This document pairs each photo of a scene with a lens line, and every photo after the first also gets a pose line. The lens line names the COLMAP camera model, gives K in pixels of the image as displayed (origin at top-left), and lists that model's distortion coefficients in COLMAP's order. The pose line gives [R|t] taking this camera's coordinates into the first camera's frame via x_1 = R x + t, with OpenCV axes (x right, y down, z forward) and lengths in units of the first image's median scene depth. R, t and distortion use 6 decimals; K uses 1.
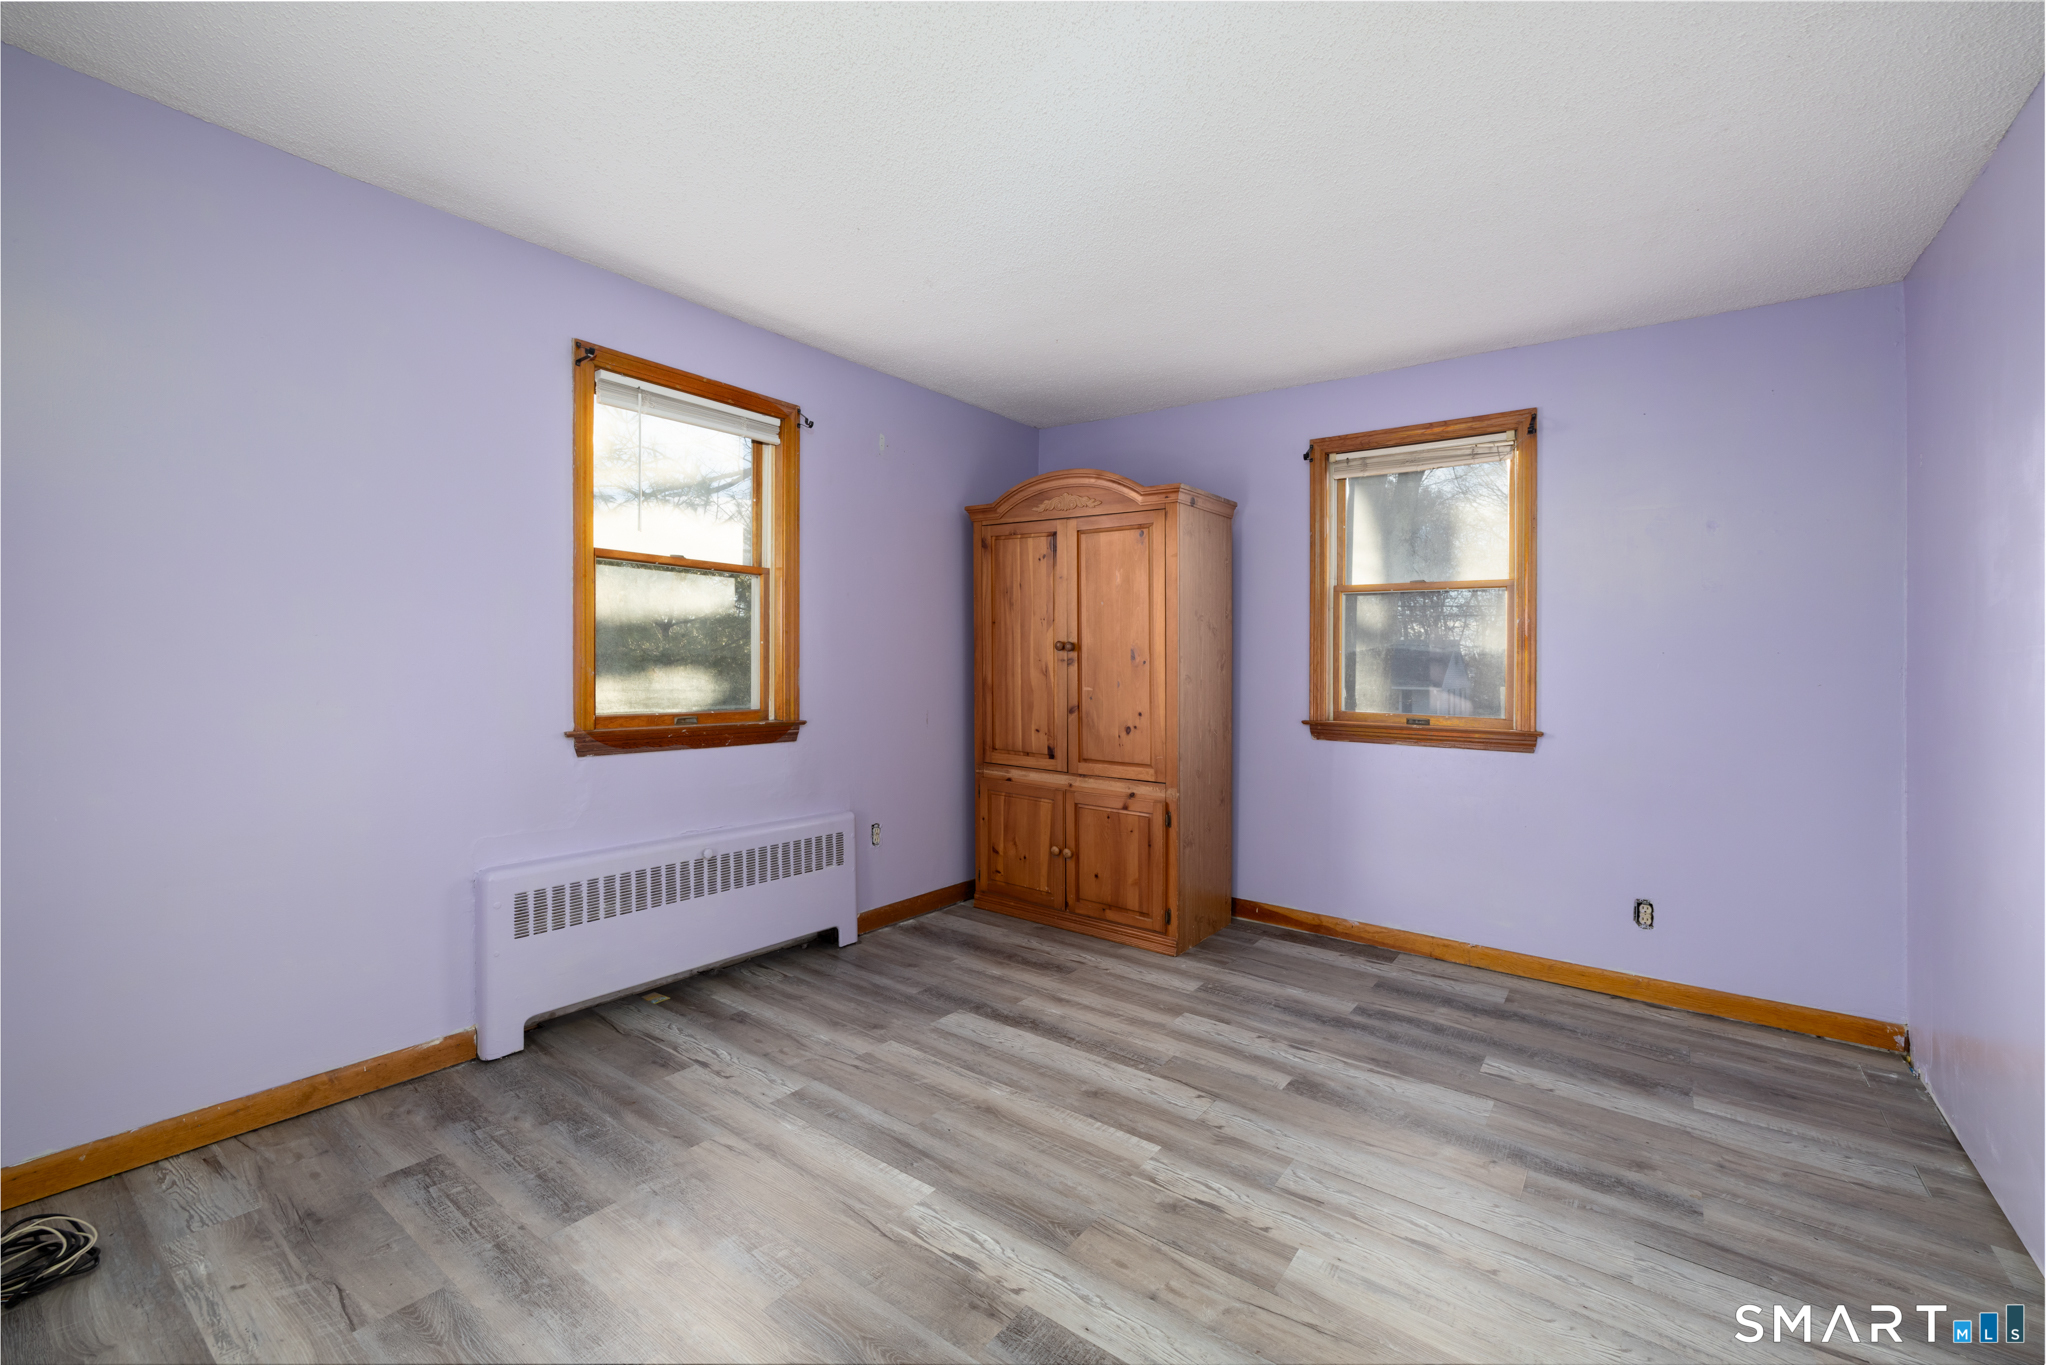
lens RADIAL K [[854.2, 0, 1028.0], [0, 854.2, 671.8], [0, 0, 1]] dist [-0.001026, 0.000265]
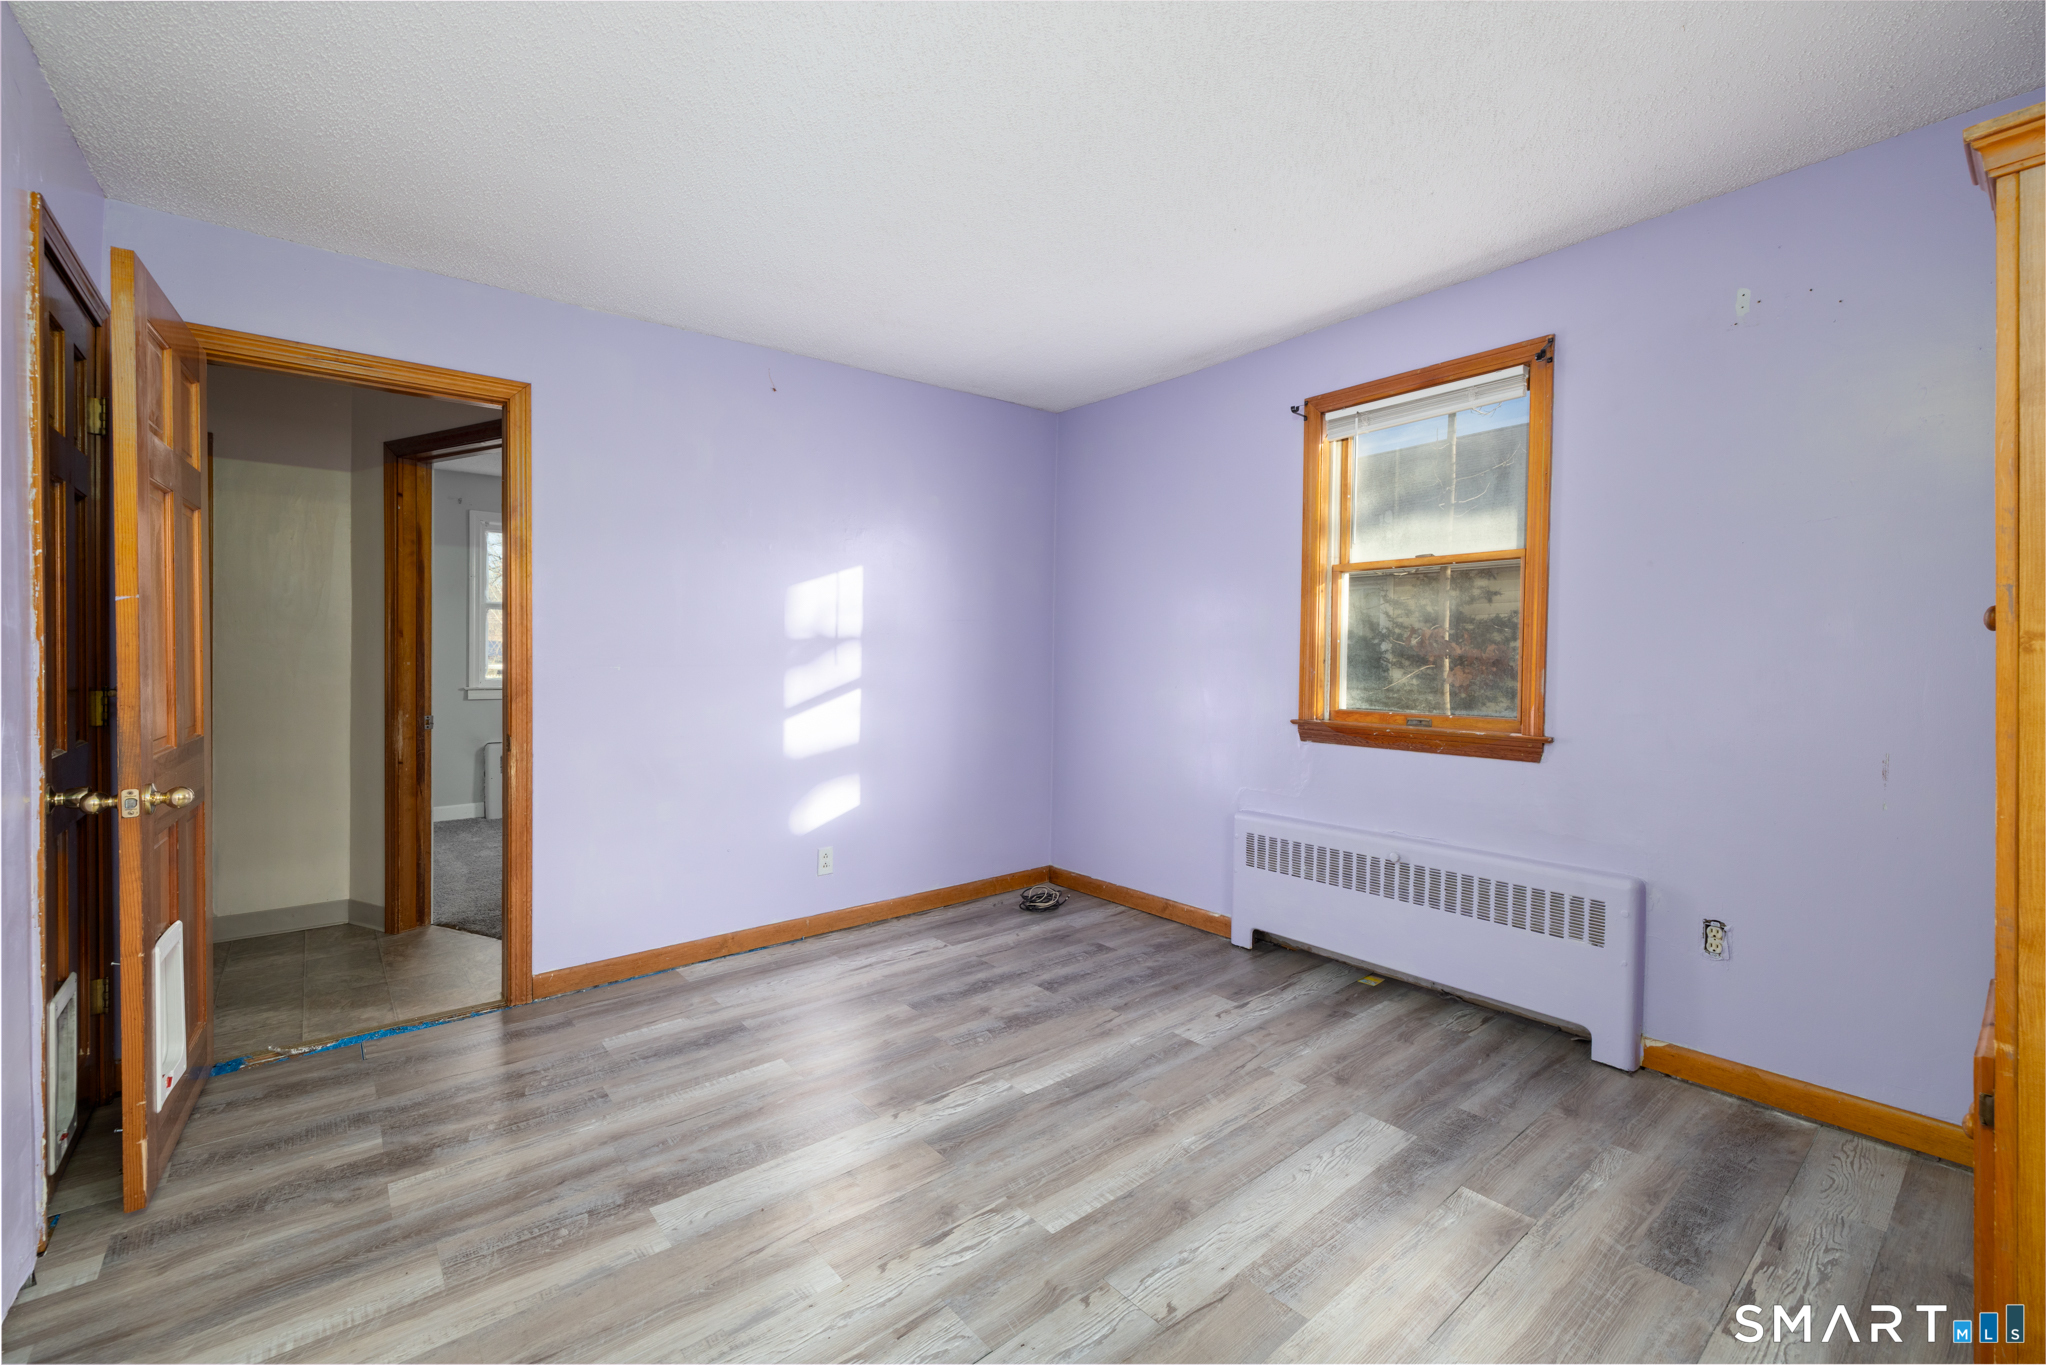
lens RADIAL K [[854.2, 0, 1027.0], [0, 854.2, 678.8], [0, 0, 1]] dist [-0.001026, 0.000265]
pose [[-0.233728, 0.008181, -0.972268, 0.752209], [-0.016739, 0.999783, 0.012437, 0.002194], [0.972158, 0.019182, -0.233540, 0.898752]]
